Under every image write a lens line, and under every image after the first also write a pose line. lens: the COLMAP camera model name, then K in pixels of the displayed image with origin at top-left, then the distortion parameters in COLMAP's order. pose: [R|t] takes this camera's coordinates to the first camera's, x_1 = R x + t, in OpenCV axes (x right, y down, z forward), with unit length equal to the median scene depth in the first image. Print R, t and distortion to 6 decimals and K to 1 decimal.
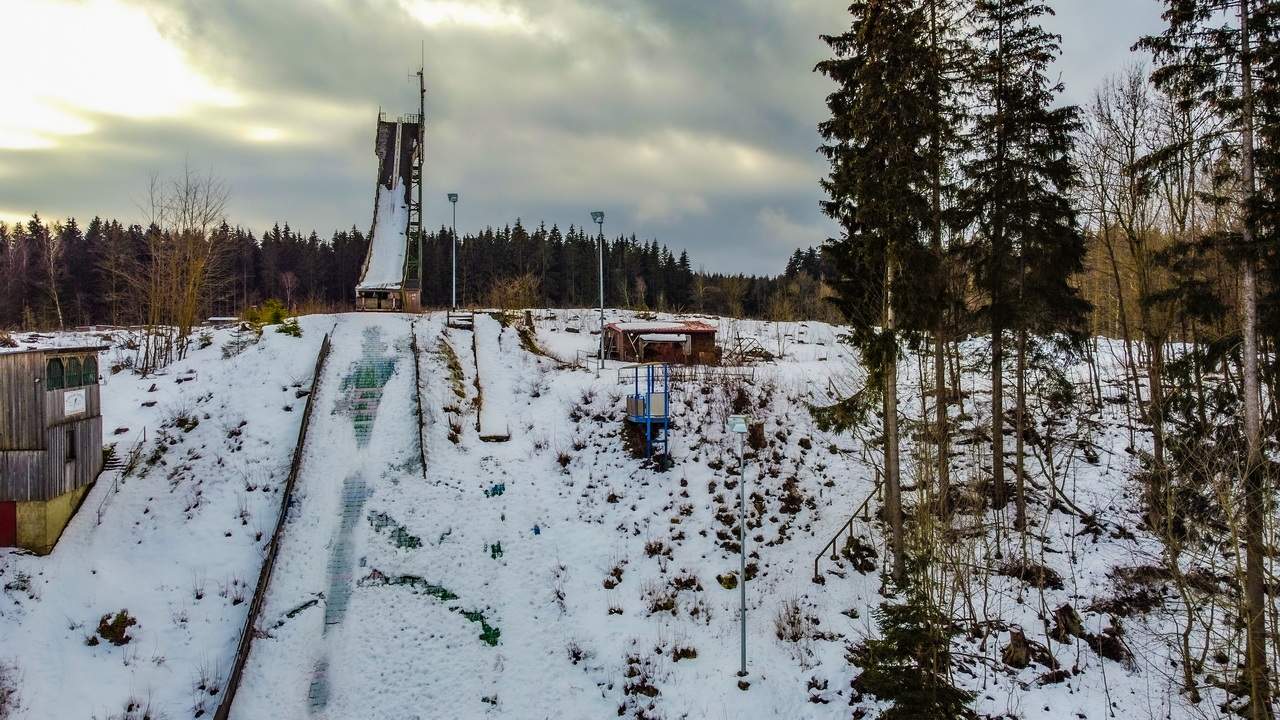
lens RADIAL K [[980.4, 0, 637.6], [0, 980.4, 359.9], [0, 0, 1]] dist [0.014459, -0.021796]
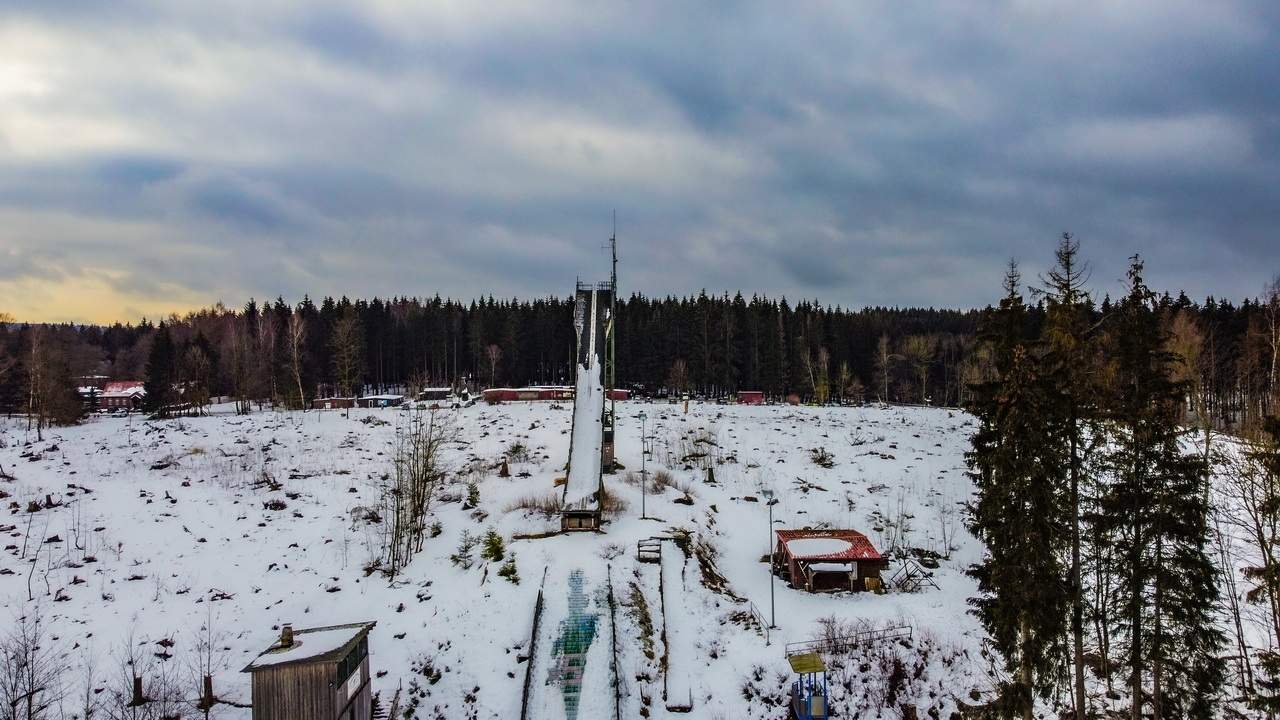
lens RADIAL K [[980.4, 0, 637.3], [0, 980.4, 357.1], [0, 0, 1]] dist [0.014459, -0.021796]
pose [[0.981850, -0.007057, -0.189529, 0.029230], [0.005581, 0.999950, -0.008322, -0.307848], [0.189578, 0.007114, 0.981840, -0.157203]]
